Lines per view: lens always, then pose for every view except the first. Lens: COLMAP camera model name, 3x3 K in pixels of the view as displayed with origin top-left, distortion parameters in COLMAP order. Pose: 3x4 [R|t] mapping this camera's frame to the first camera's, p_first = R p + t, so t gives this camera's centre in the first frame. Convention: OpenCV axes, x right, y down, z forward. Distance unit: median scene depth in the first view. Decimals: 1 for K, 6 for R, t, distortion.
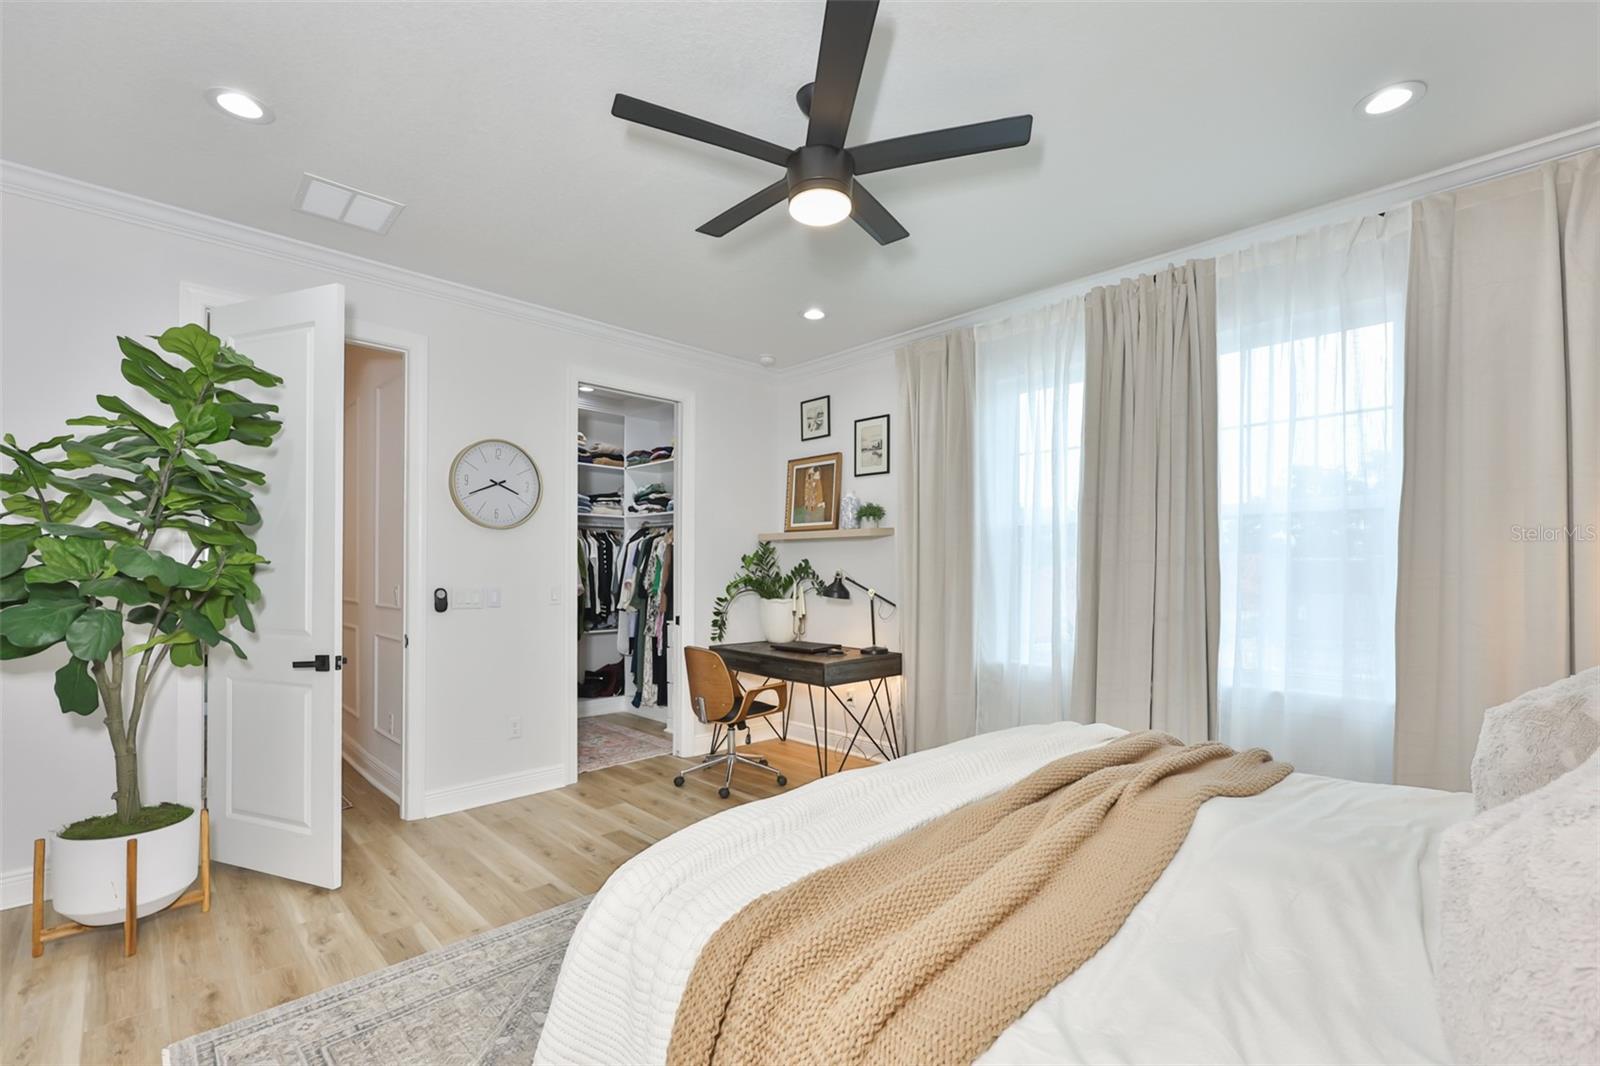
lens RADIAL K [[674.9, 0, 773.7], [0, 674.9, 577.9], [0, 0, 1]] dist [-0.002502, -0.000257]
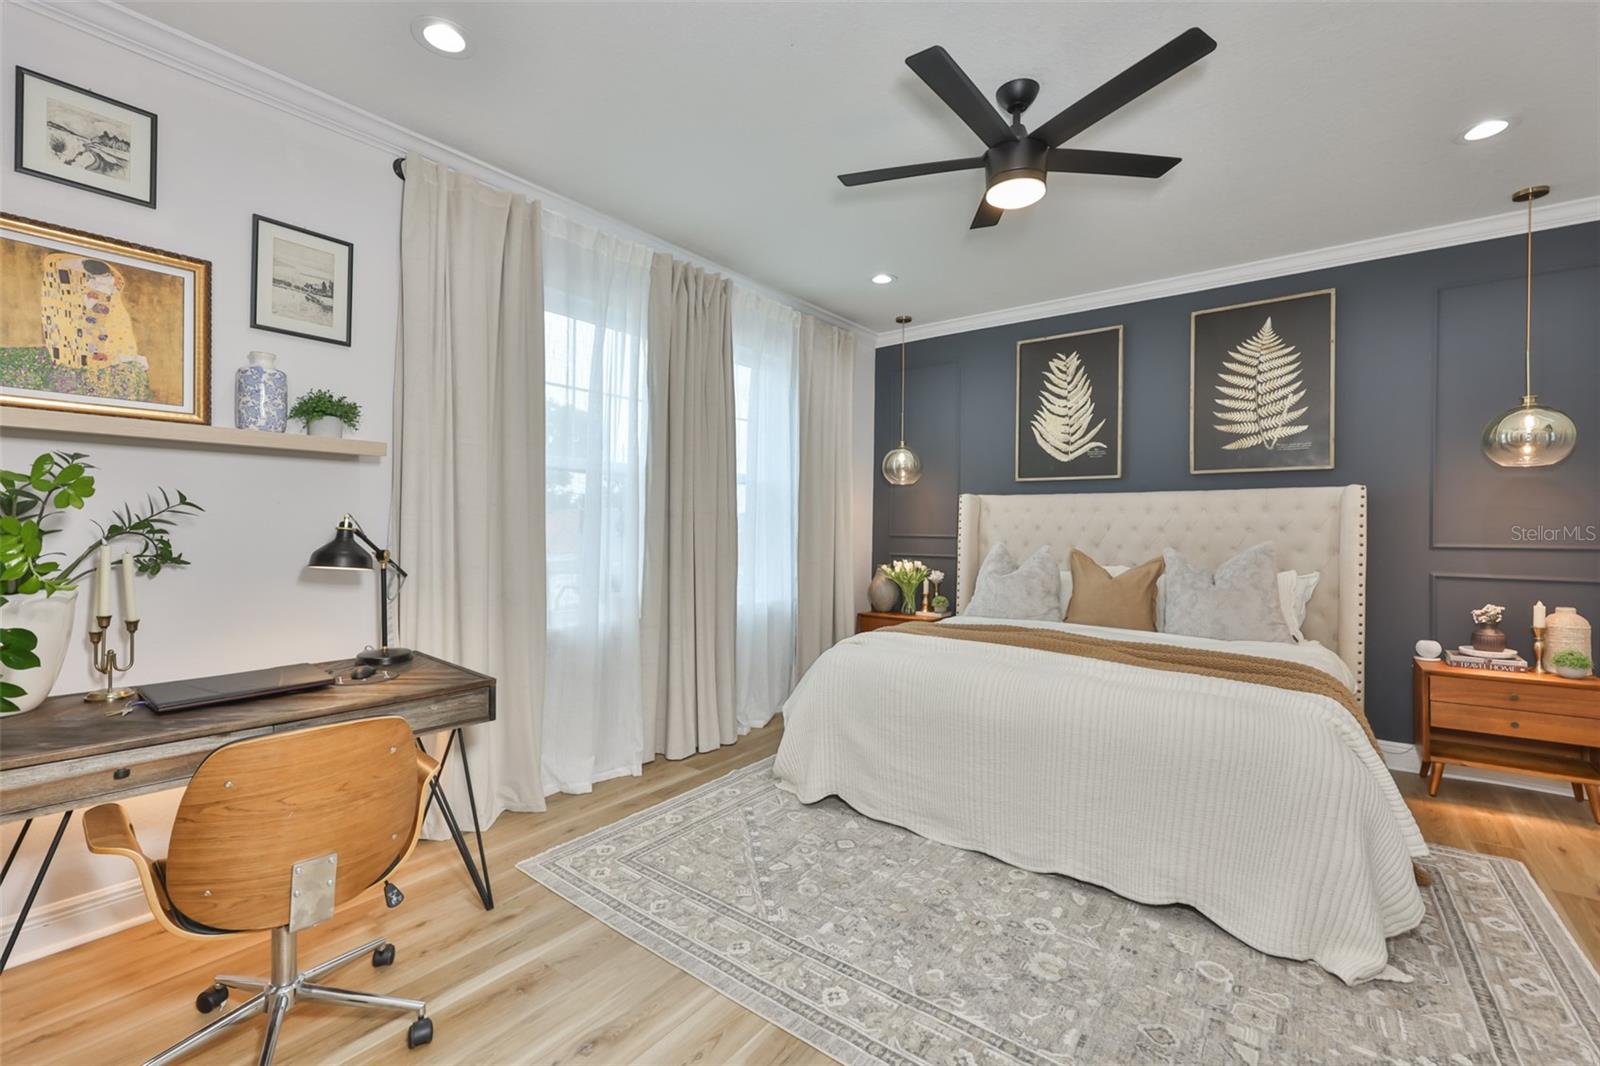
lens RADIAL K [[674.9, 0, 802.6], [0, 674.9, 530.8], [0, 0, 1]] dist [-0.002502, -0.000257]
pose [[-0.152354, -0.013711, 0.988231, -0.518179], [-0.002639, 0.999906, 0.013466, -0.008810], [-0.988322, -0.000557, -0.152376, 0.806533]]
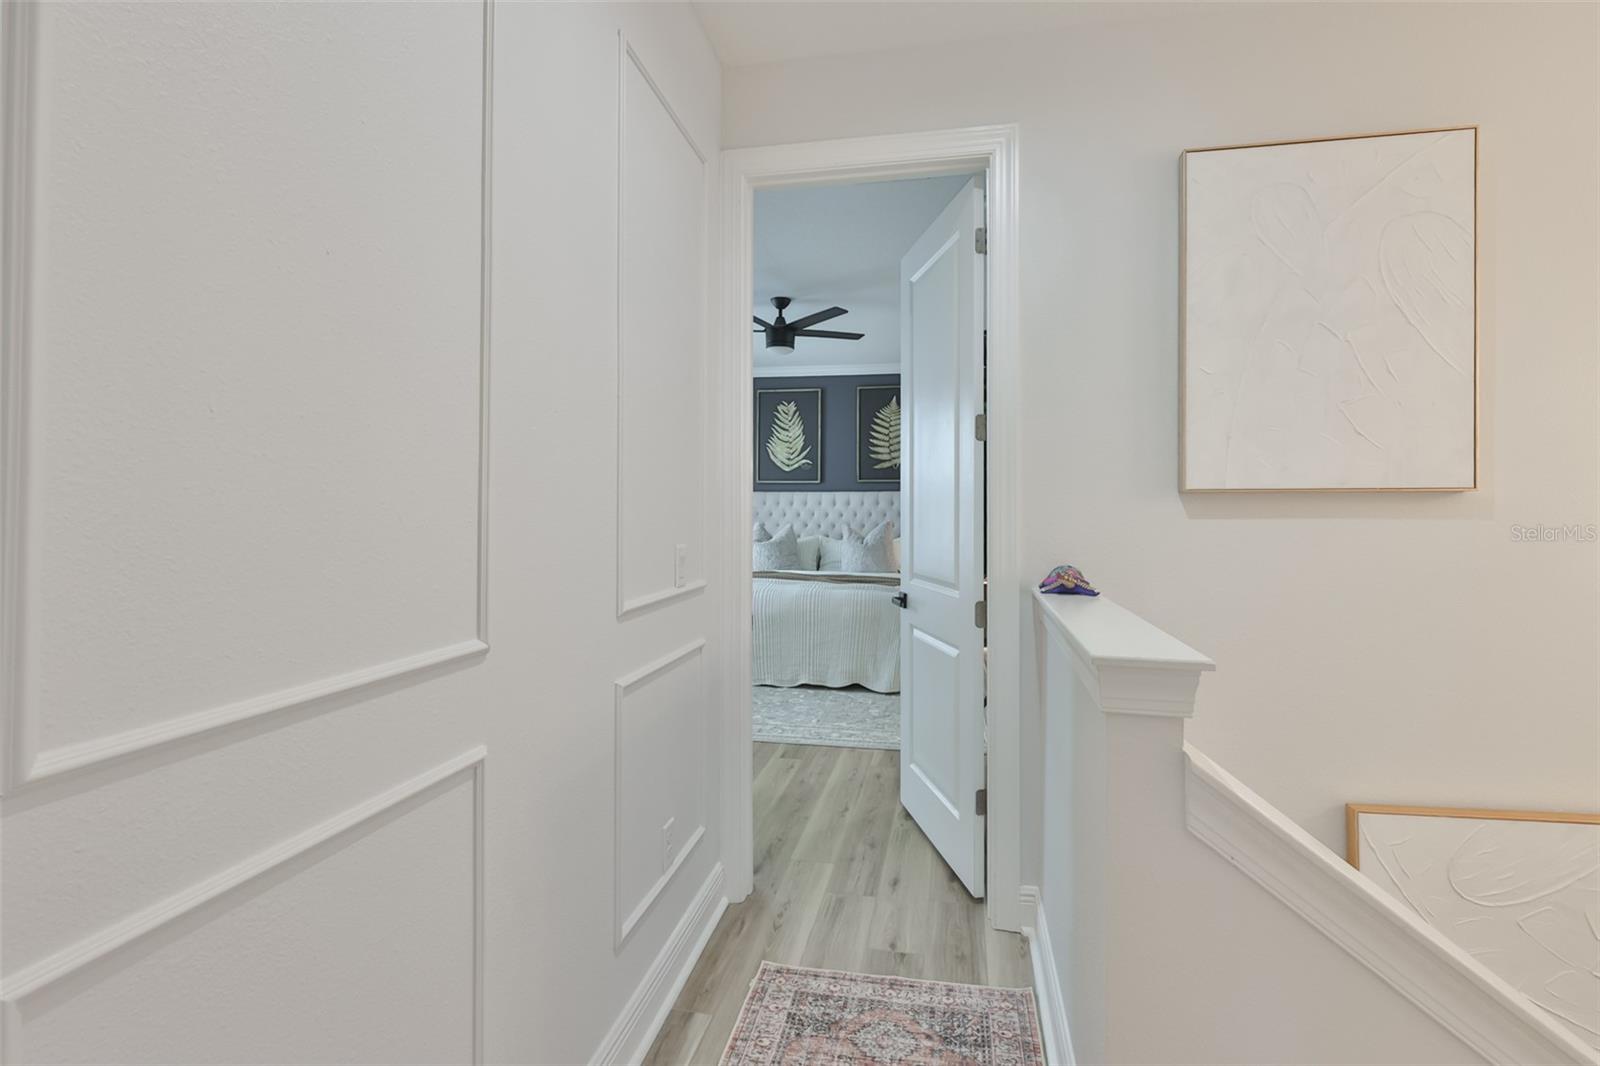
lens RADIAL K [[694.6, 0, 838.7], [0, 694.6, 503.0], [0, 0, 1]] dist [0.001191, -0.001955]
pose [[-0.599606, 0.000488, 0.800295, -1.003554], [-0.004175, 0.999984, -0.003737, -0.021029], [-0.800284, -0.005582, -0.599595, 1.183722]]
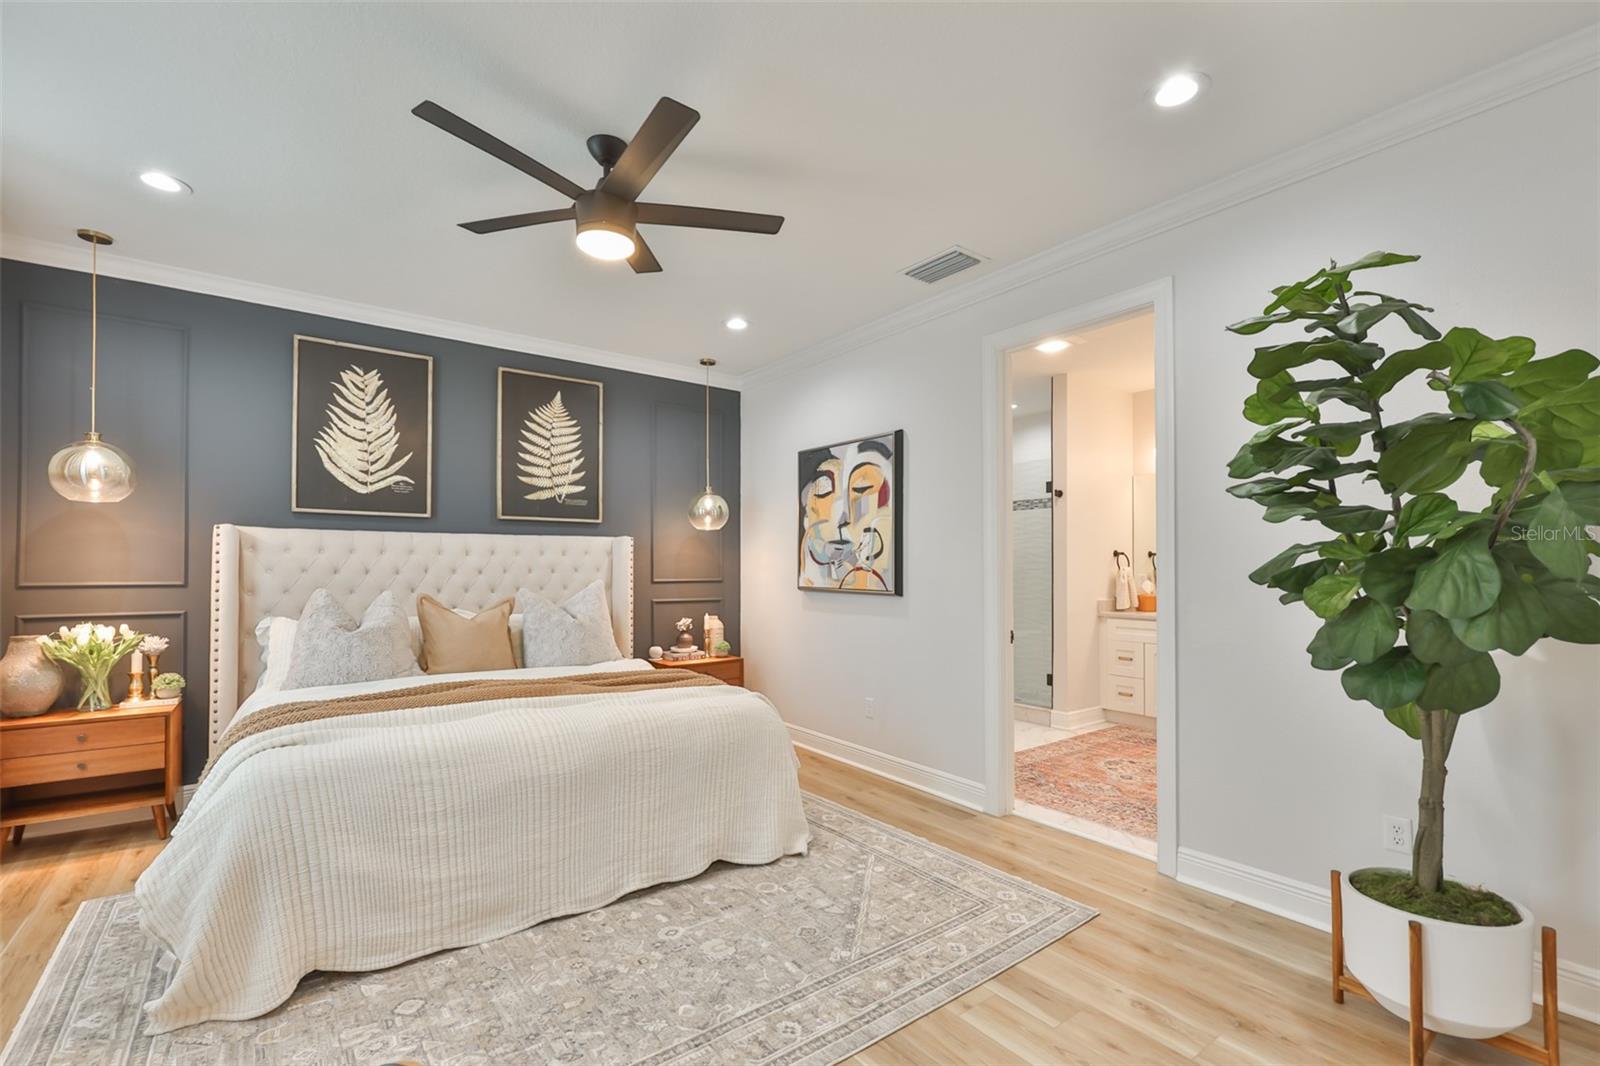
lens RADIAL K [[694.6, 0, 804.1], [0, 694.6, 562.4], [0, 0, 1]] dist [0.001191, -0.001955]
pose [[-0.992699, -0.004258, 0.120543, -0.216891], [-0.004845, 0.999978, -0.004582, -0.009573], [-0.120521, -0.005133, -0.992697, 1.120545]]
